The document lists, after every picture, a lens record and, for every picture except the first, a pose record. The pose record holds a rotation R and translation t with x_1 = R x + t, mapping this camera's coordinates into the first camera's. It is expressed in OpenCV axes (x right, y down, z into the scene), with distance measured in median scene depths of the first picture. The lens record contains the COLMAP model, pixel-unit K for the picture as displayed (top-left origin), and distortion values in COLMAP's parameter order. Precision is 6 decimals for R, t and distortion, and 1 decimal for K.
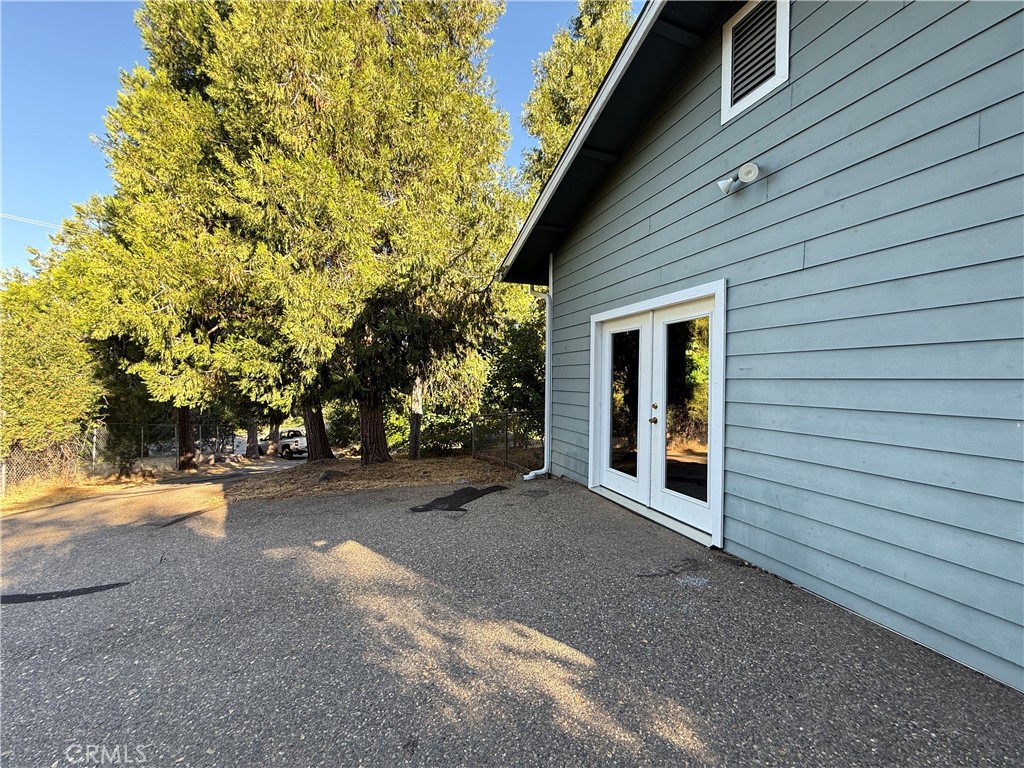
lens RADIAL K [[408.0, 0, 512.0], [0, 408.0, 384.0], [0, 0, 1]] dist [0.000265, -0.000182]
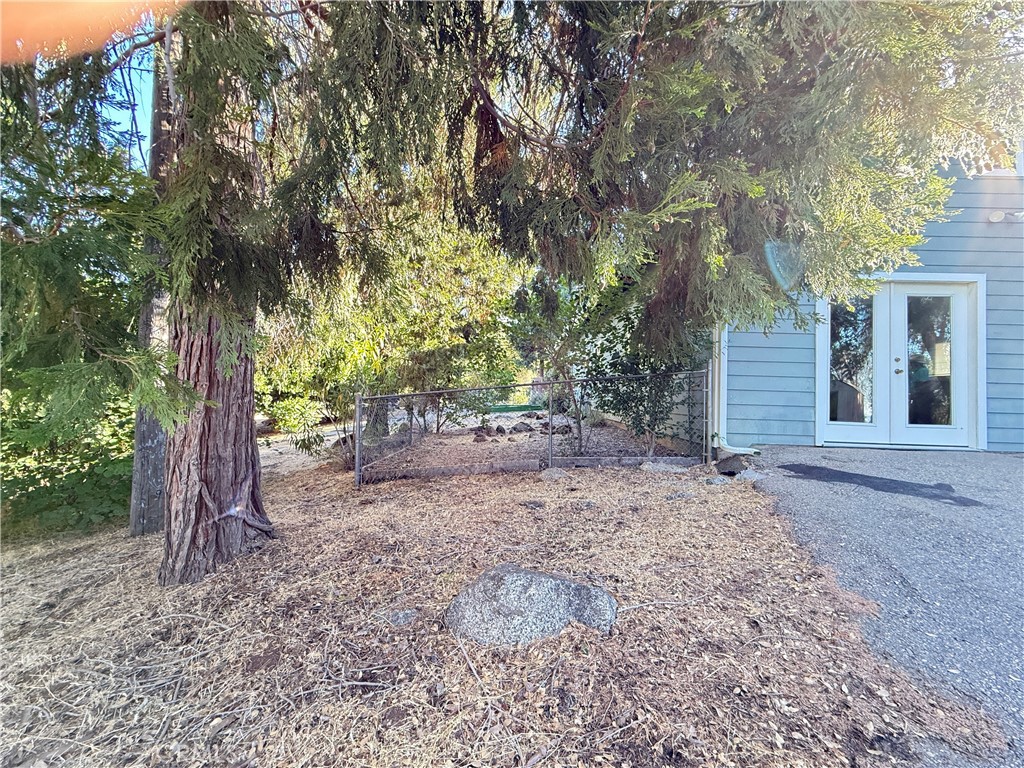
lens RADIAL K [[408.0, 0, 512.0], [0, 408.0, 384.0], [0, 0, 1]] dist [0.000265, -0.000182]
pose [[0.374391, 0.036323, 0.926559, -1.217472], [-0.018284, 0.999327, -0.031788, 0.186866], [-0.927090, -0.005041, 0.374804, 1.609880]]
